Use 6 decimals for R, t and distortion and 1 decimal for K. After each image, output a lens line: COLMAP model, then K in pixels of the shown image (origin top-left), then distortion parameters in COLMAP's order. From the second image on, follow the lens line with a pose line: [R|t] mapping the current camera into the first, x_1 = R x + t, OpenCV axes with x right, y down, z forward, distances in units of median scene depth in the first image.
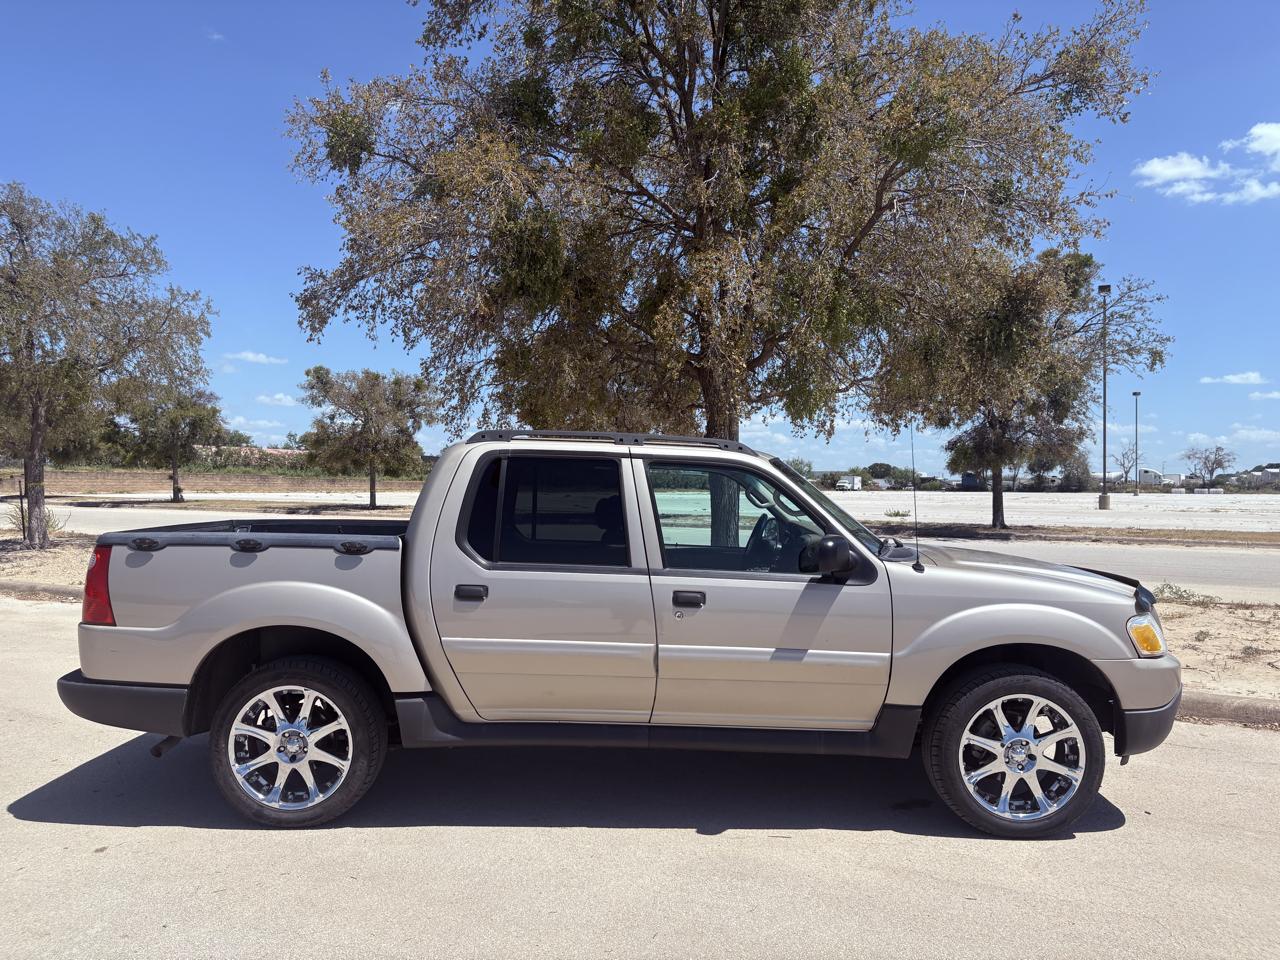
lens RADIAL K [[967.8, 0, 632.2], [0, 967.8, 491.6], [0, 0, 1]] dist [0.041161, -0.043567]
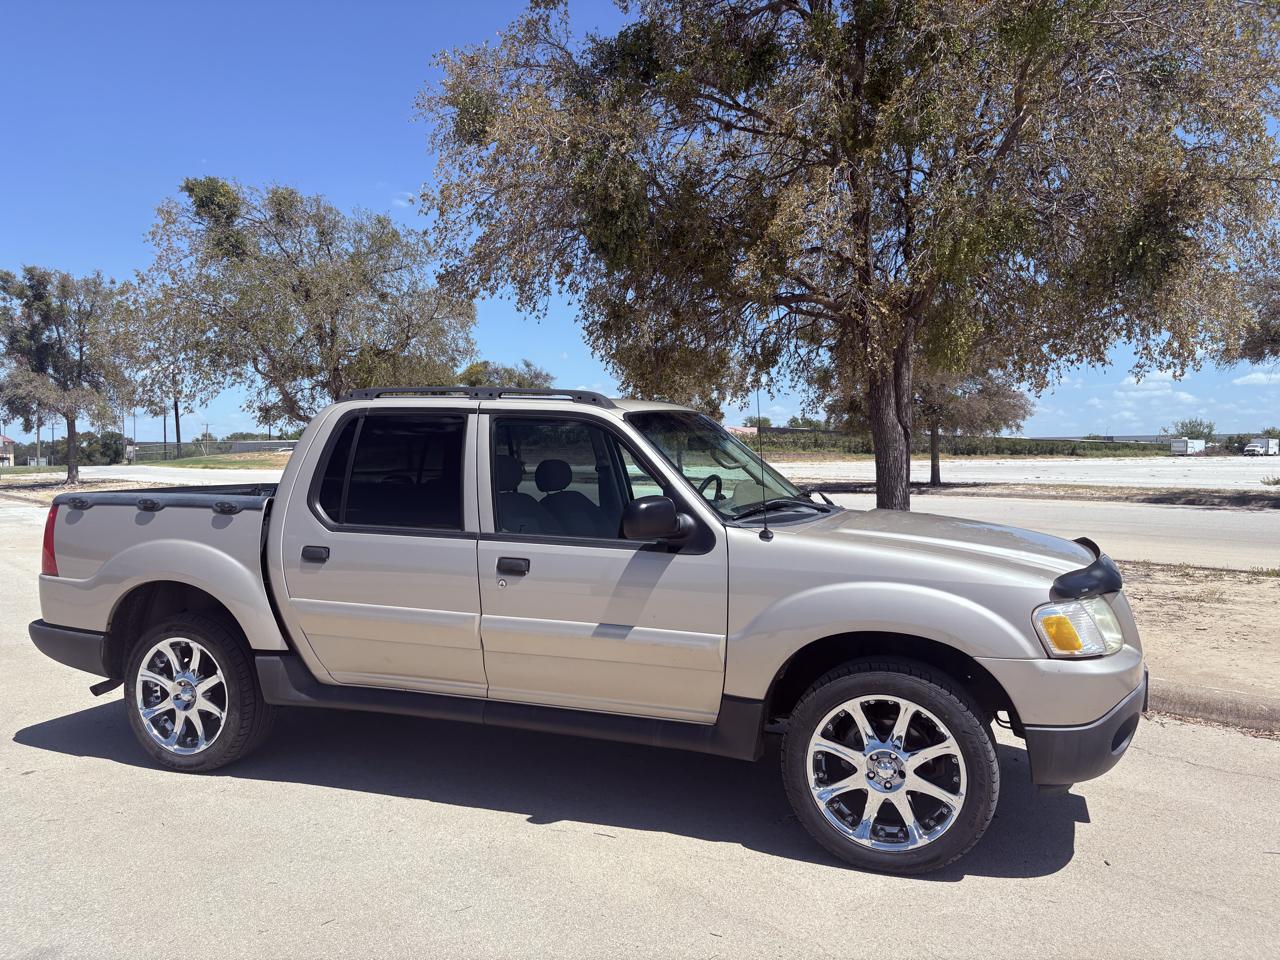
lens RADIAL K [[967.8, 0, 644.9], [0, 967.8, 486.2], [0, 0, 1]] dist [0.041161, -0.043567]
pose [[0.938841, -0.001689, -0.344346, 0.484465], [0.010269, 0.999681, 0.023095, 0.015486], [0.344197, -0.025219, 0.938559, 0.182727]]
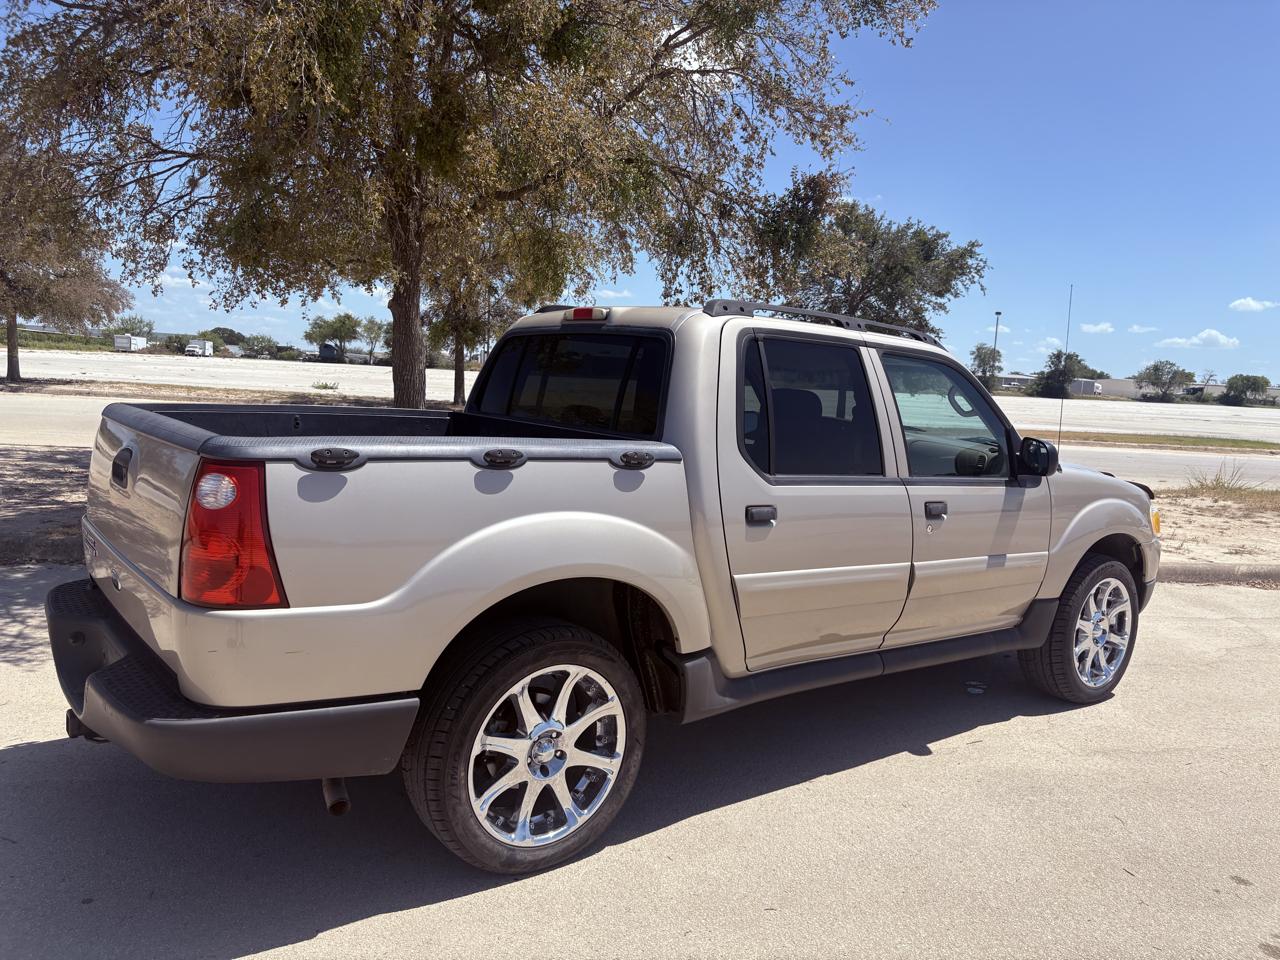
lens RADIAL K [[967.8, 0, 637.3], [0, 967.8, 478.4], [0, 0, 1]] dist [0.041161, -0.043567]
pose [[0.791752, -0.029535, 0.610129, -0.704299], [-0.043102, 0.993640, 0.104032, -0.000818], [-0.609321, -0.108665, 0.785443, 0.451777]]
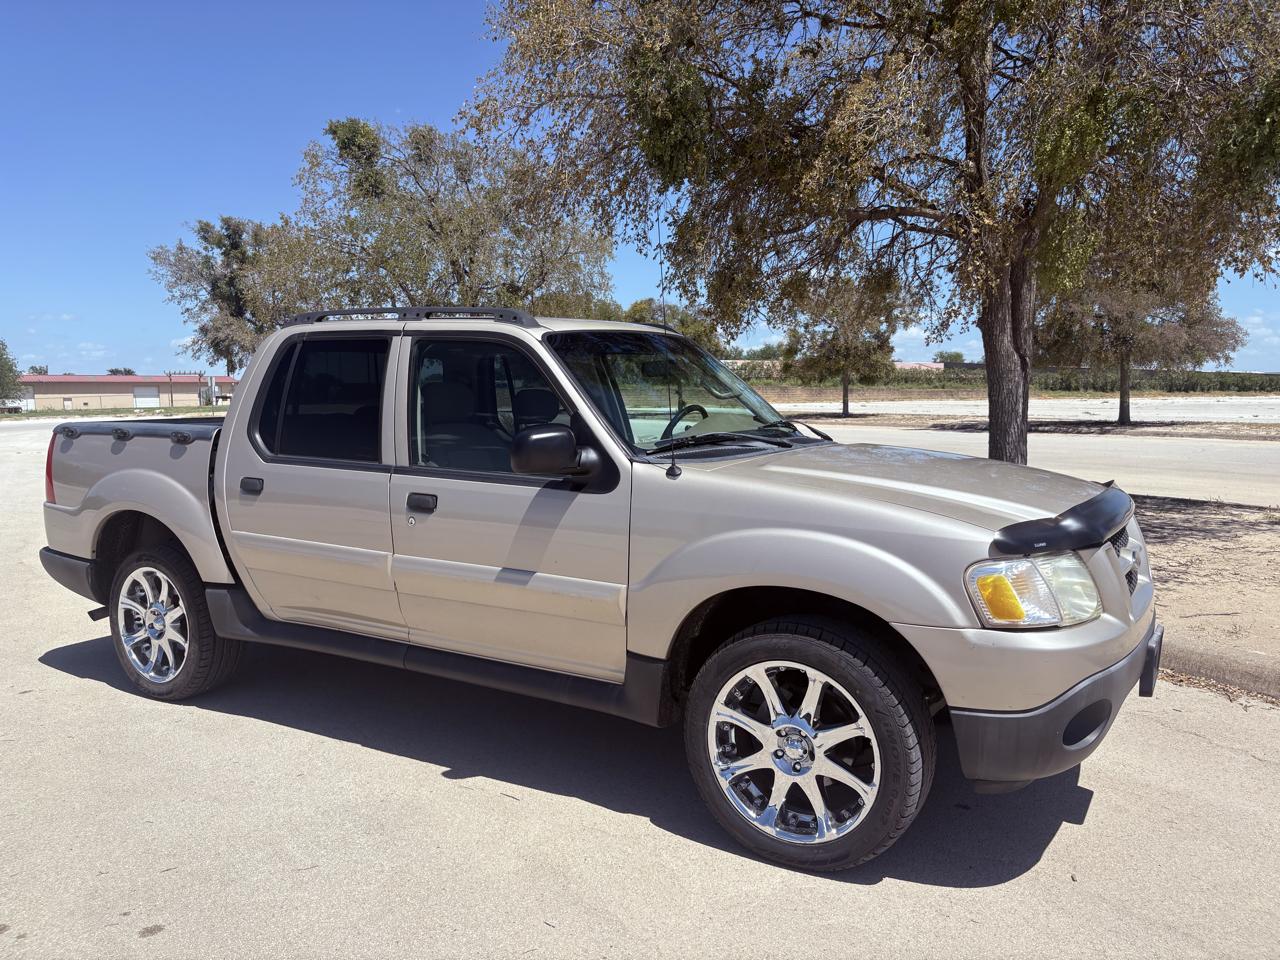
lens RADIAL K [[967.8, 0, 644.1], [0, 967.8, 489.8], [0, 0, 1]] dist [0.041161, -0.043567]
pose [[0.857763, 0.036101, -0.512777, 0.645543], [0.010442, 0.996101, 0.087596, 0.028157], [0.513940, -0.080491, 0.854042, 0.375680]]
